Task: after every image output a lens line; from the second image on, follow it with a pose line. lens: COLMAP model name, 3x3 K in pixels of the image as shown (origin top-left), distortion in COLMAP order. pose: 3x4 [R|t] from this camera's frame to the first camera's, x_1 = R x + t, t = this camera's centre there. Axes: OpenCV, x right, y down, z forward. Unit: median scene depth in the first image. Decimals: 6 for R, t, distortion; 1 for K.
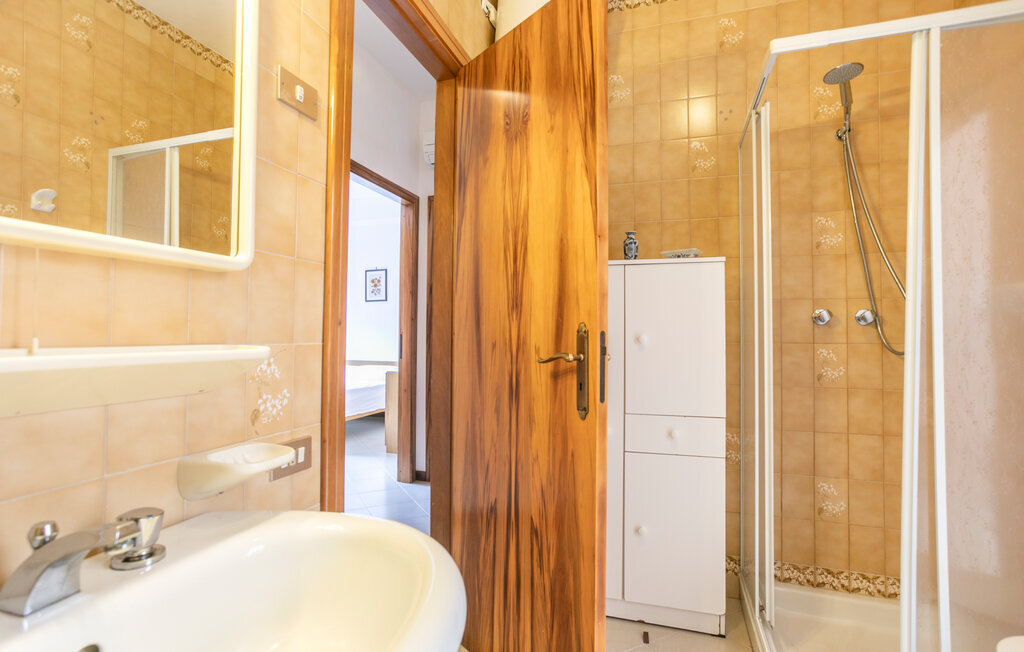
lens RADIAL K [[494.3, 0, 512.3], [0, 494.3, 322.2], [0, 0, 1]] dist [-0.055970, 0.035594]
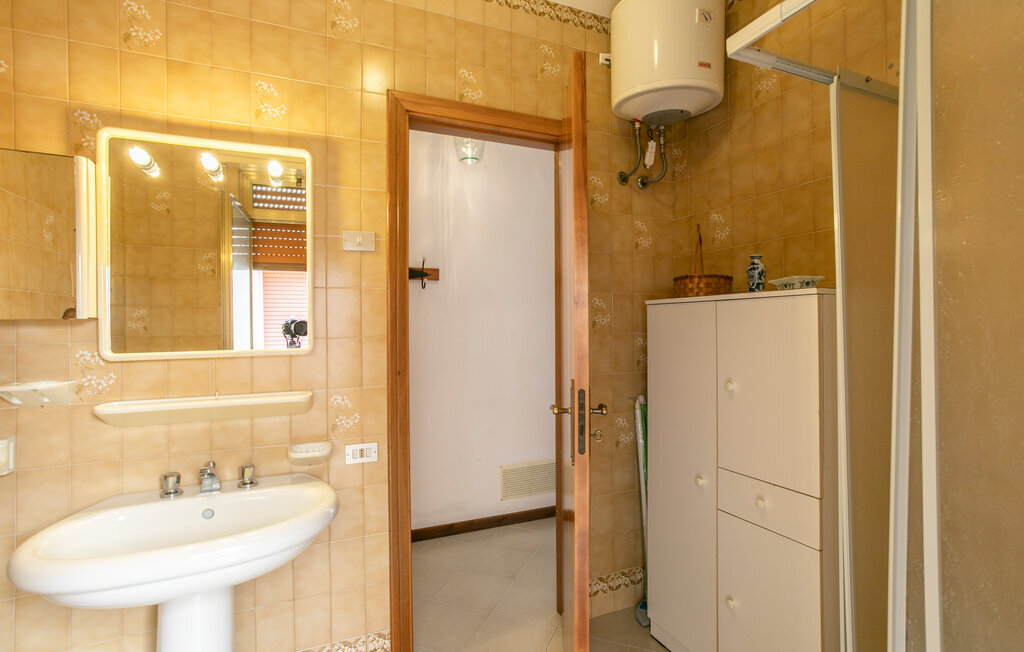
lens RADIAL K [[494.3, 0, 512.3], [0, 494.3, 322.2], [0, 0, 1]] dist [-0.055970, 0.035594]
pose [[0.662660, -0.017779, -0.748709, 0.790539], [0.034441, 0.999384, 0.006751, -0.118114], [0.748128, -0.030260, 0.662865, 0.166482]]
